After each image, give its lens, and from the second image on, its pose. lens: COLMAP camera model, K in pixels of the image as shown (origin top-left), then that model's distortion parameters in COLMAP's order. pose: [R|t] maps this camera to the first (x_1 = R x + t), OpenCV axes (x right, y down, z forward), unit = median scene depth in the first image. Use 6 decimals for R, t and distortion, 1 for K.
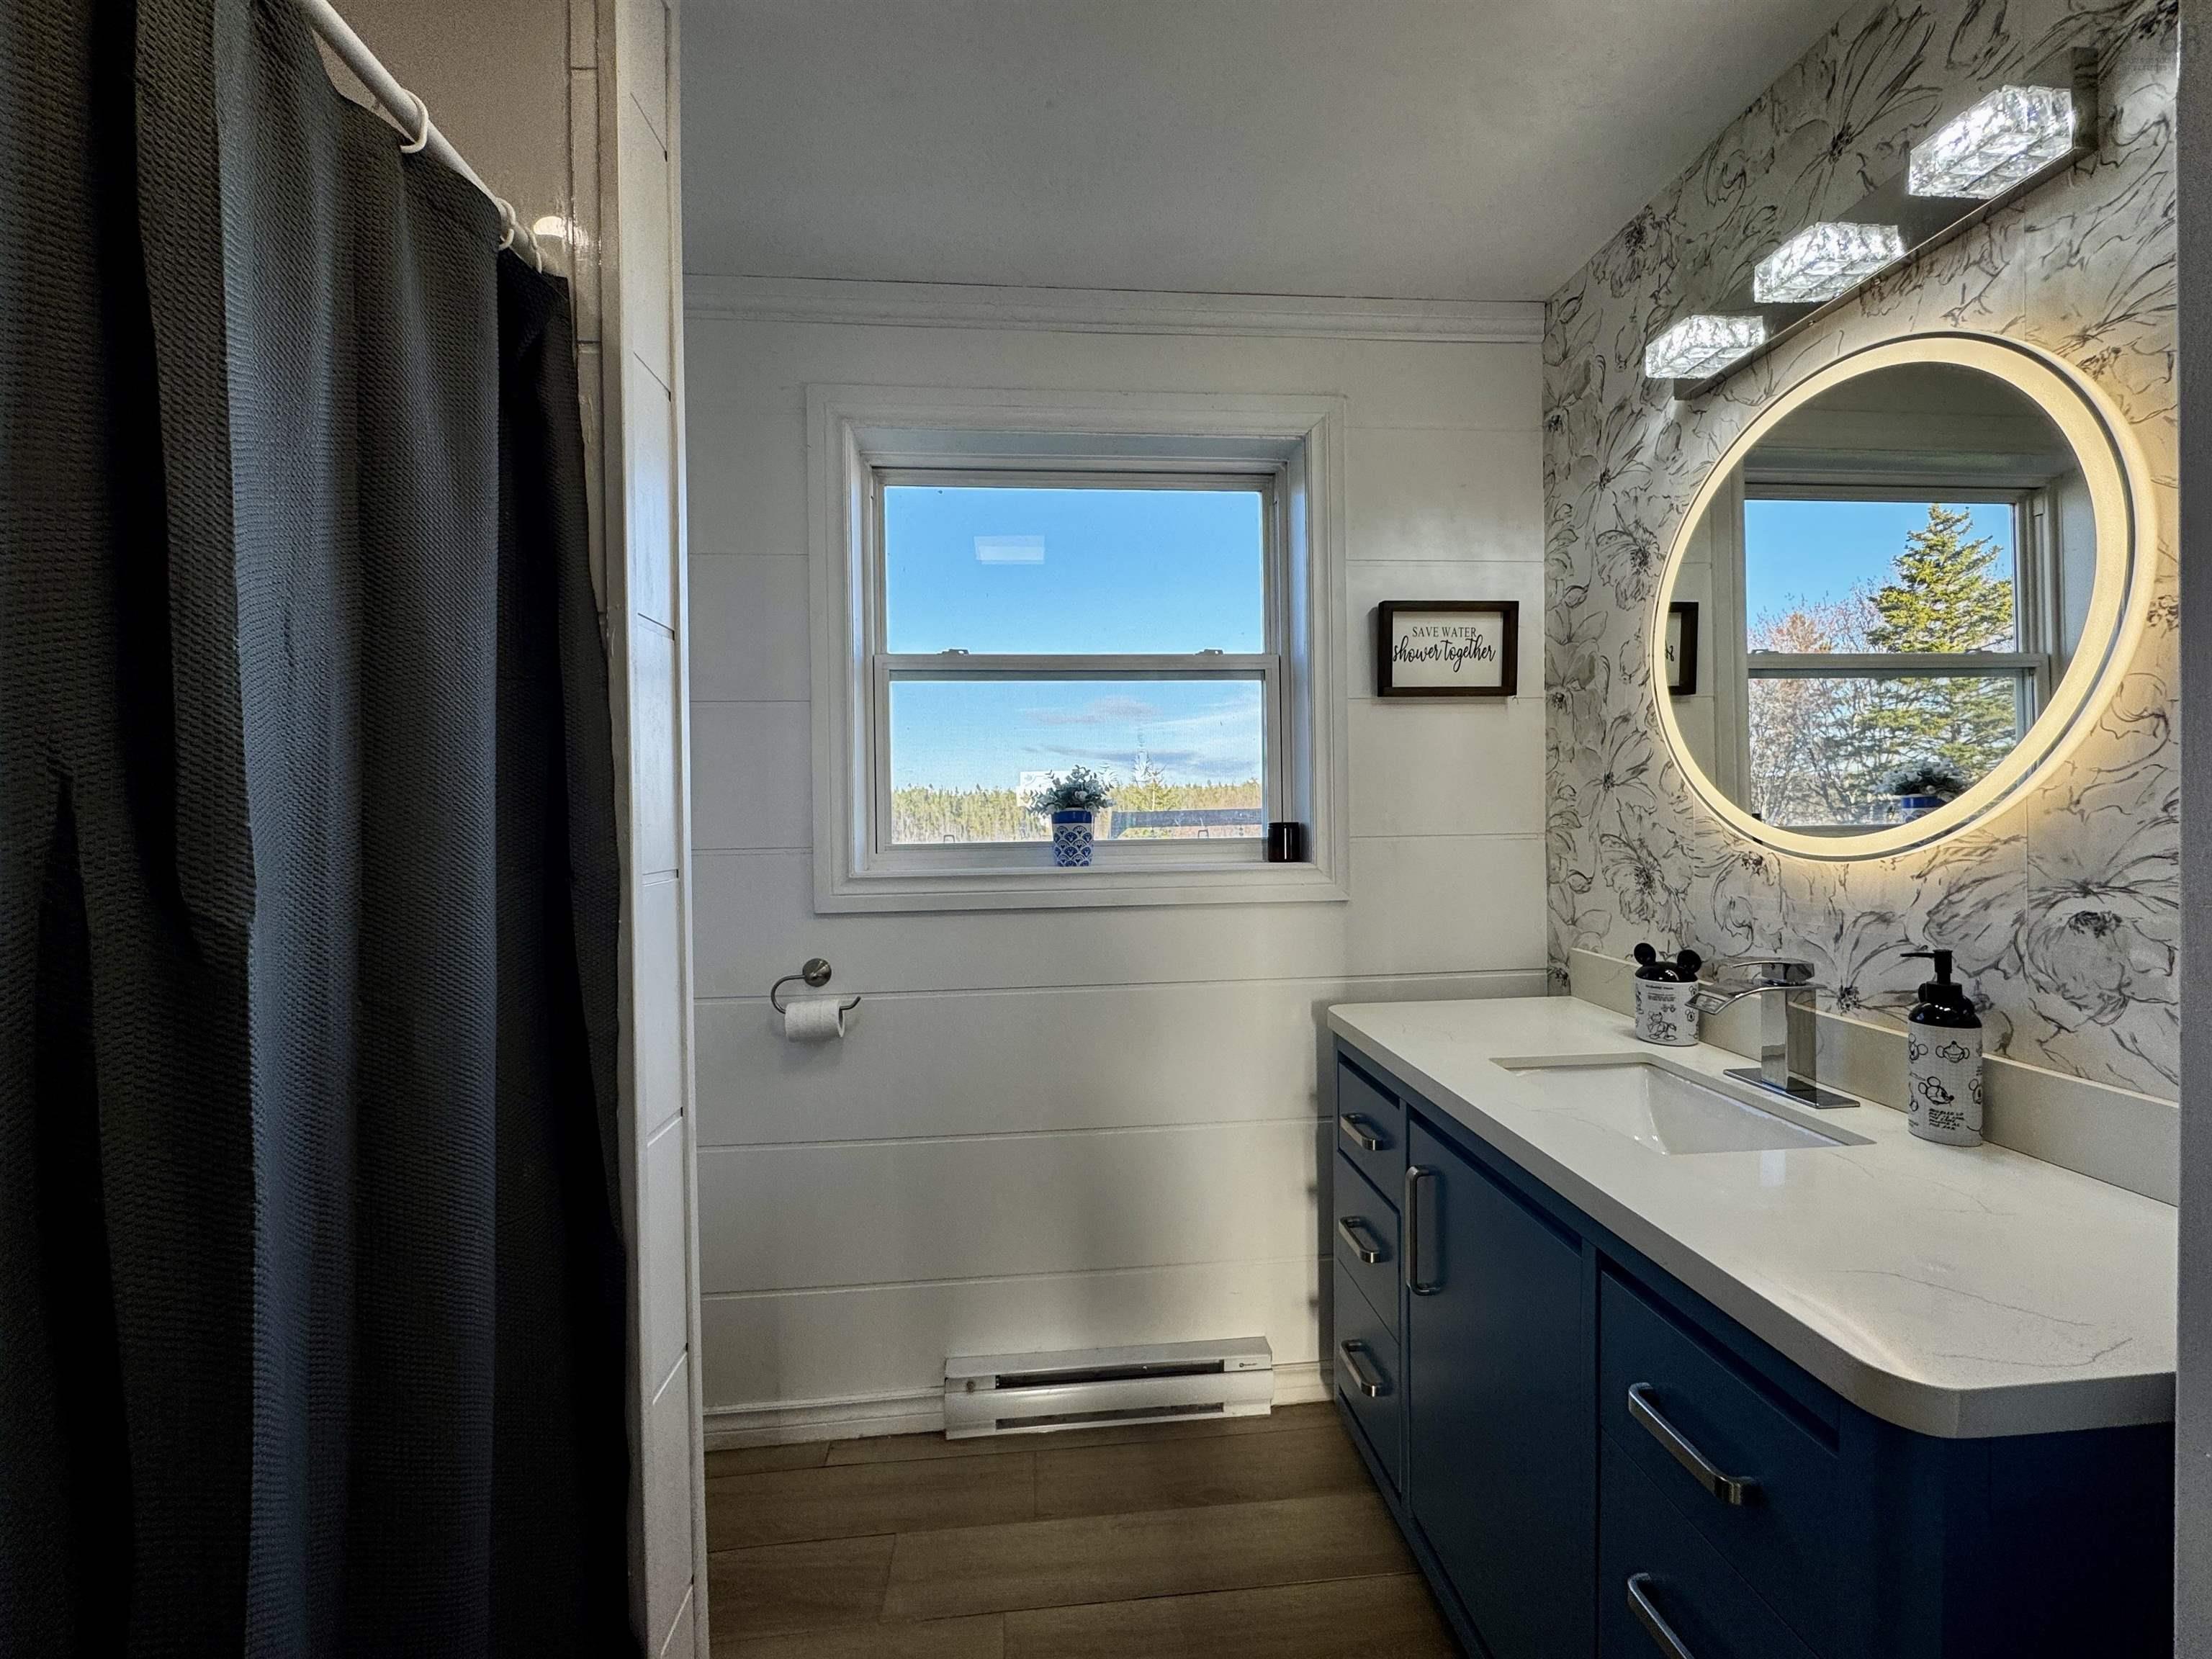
lens RADIAL K [[882.3, 0, 1104.8], [0, 882.3, 830.5], [0, 0, 1]] dist [-0.001187, 0.000044]
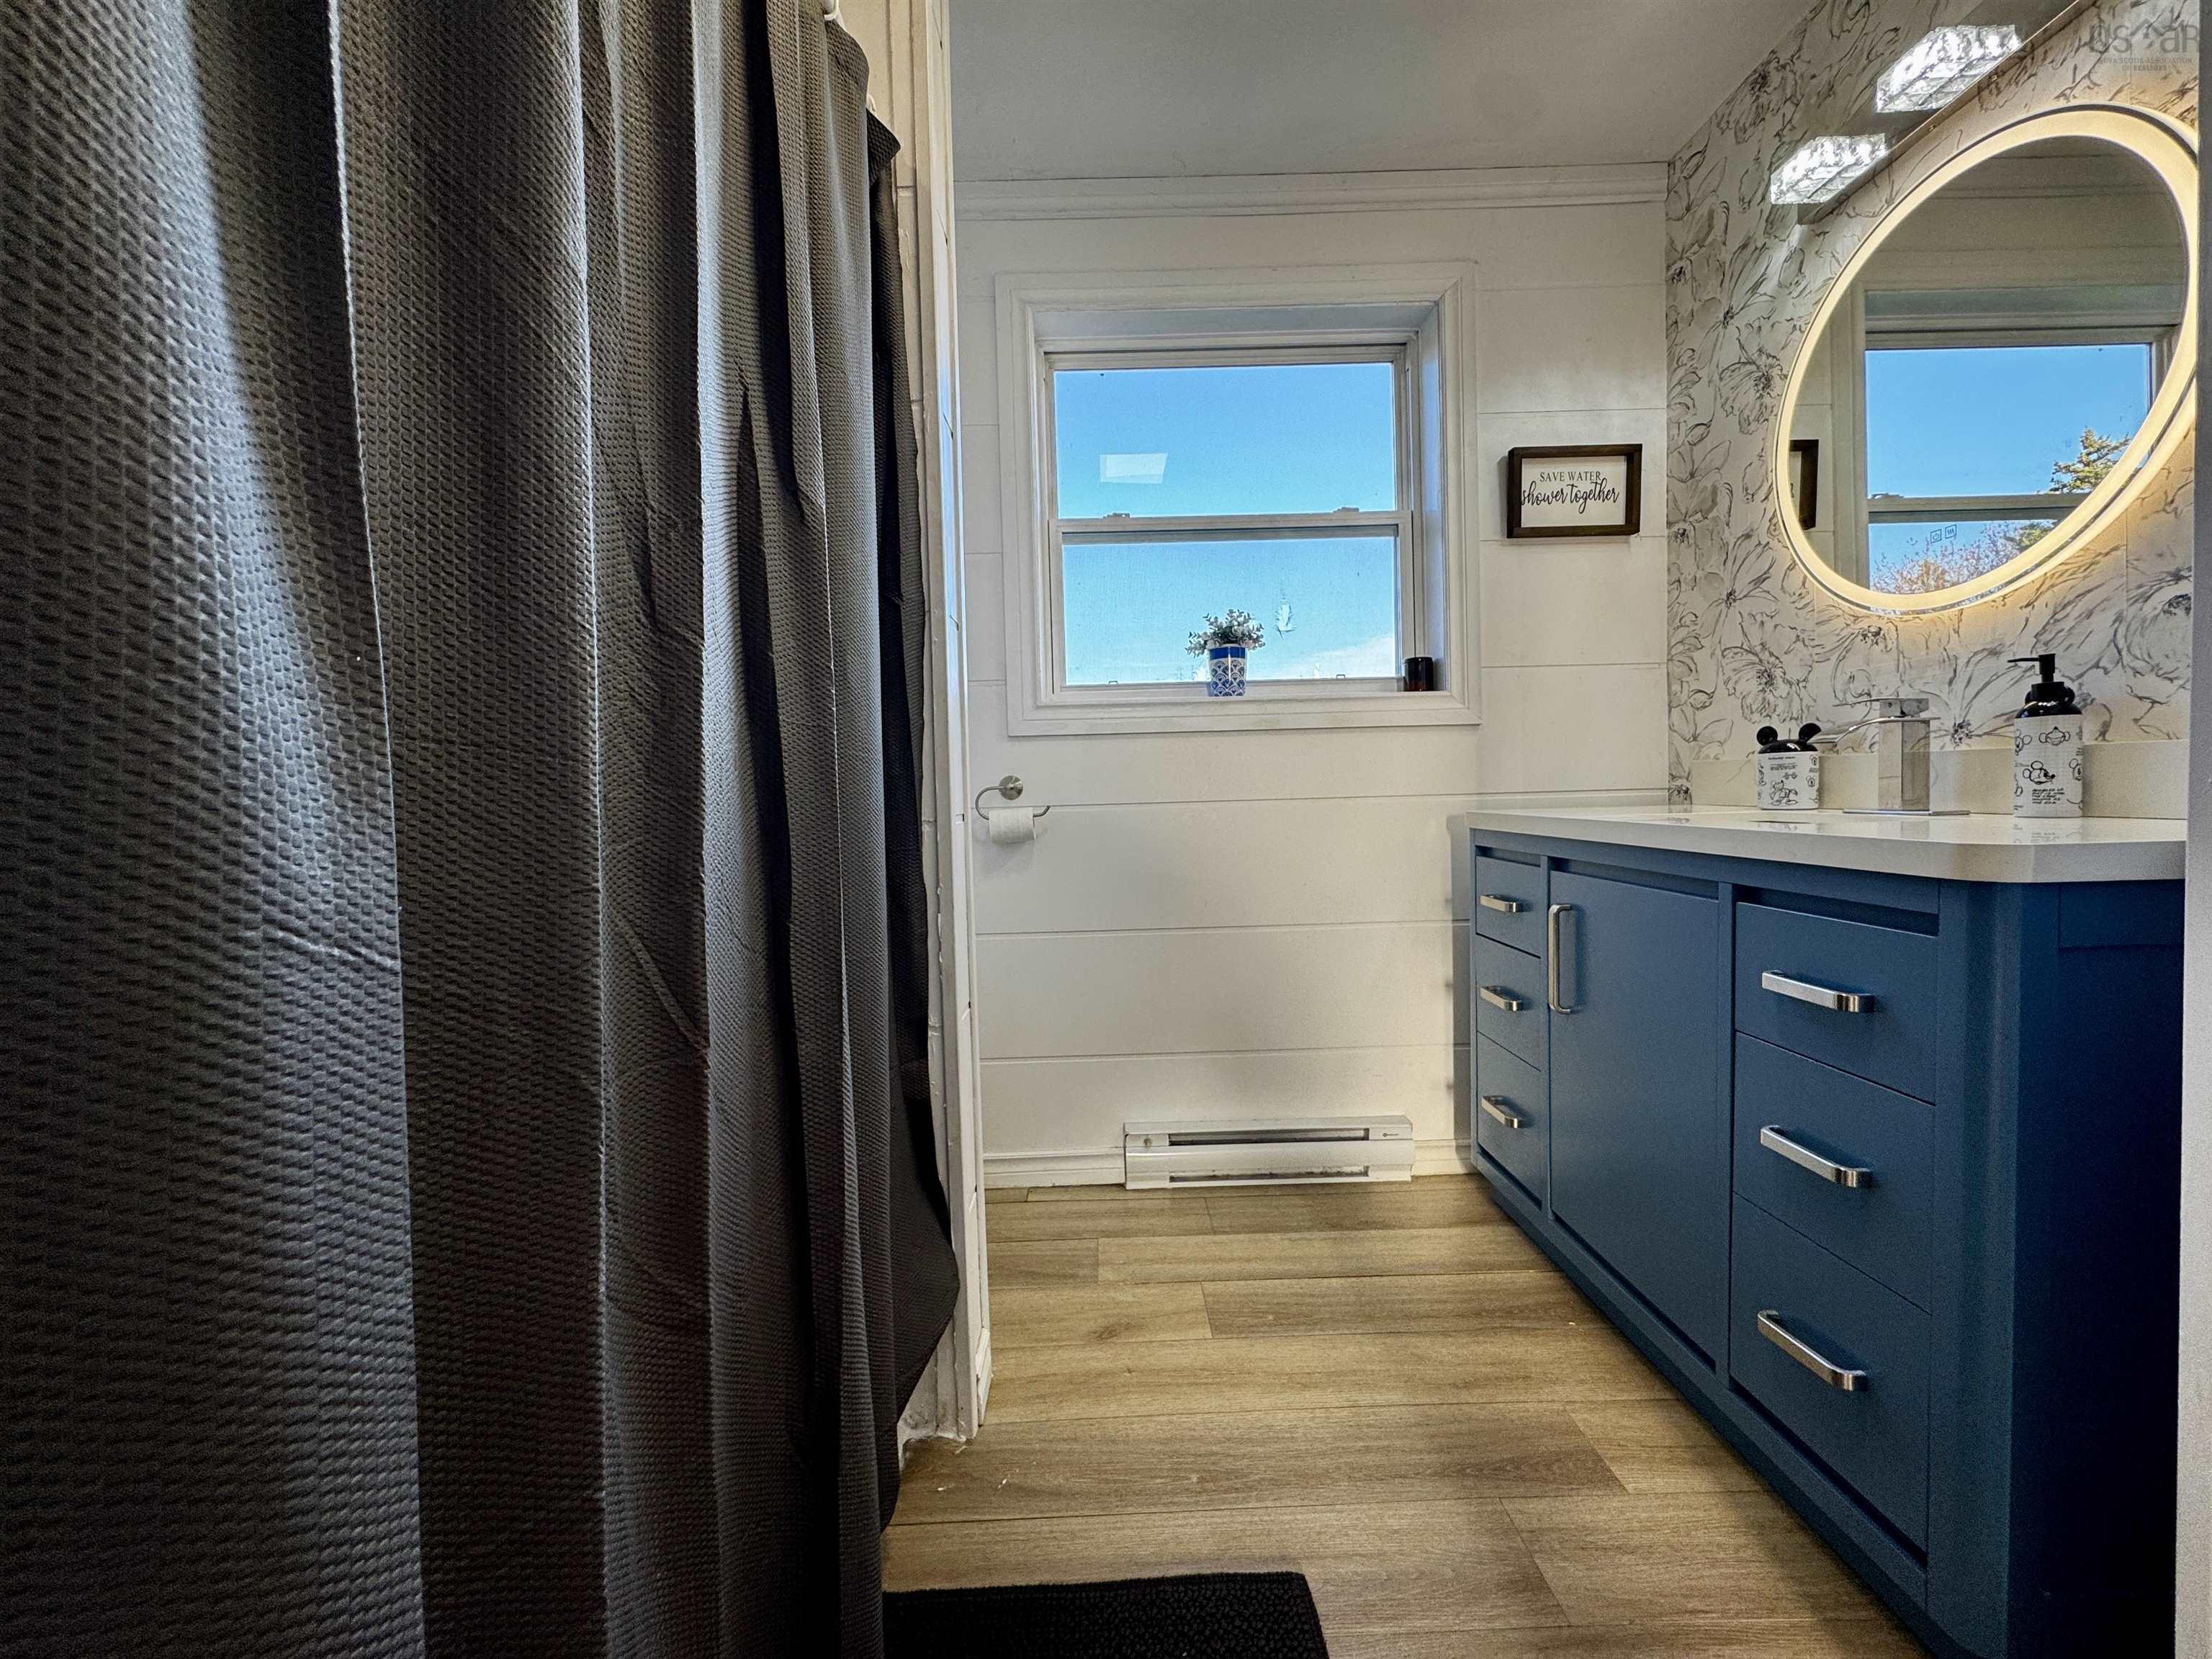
lens RADIAL K [[882.3, 0, 1106.7], [0, 882.3, 829.1], [0, 0, 1]] dist [-0.001187, 0.000044]
pose [[0.996597, -0.009801, -0.081846, -0.105383], [0.011656, 0.999685, 0.022214, 0.189395], [0.081603, -0.023093, 0.996397, -0.146602]]
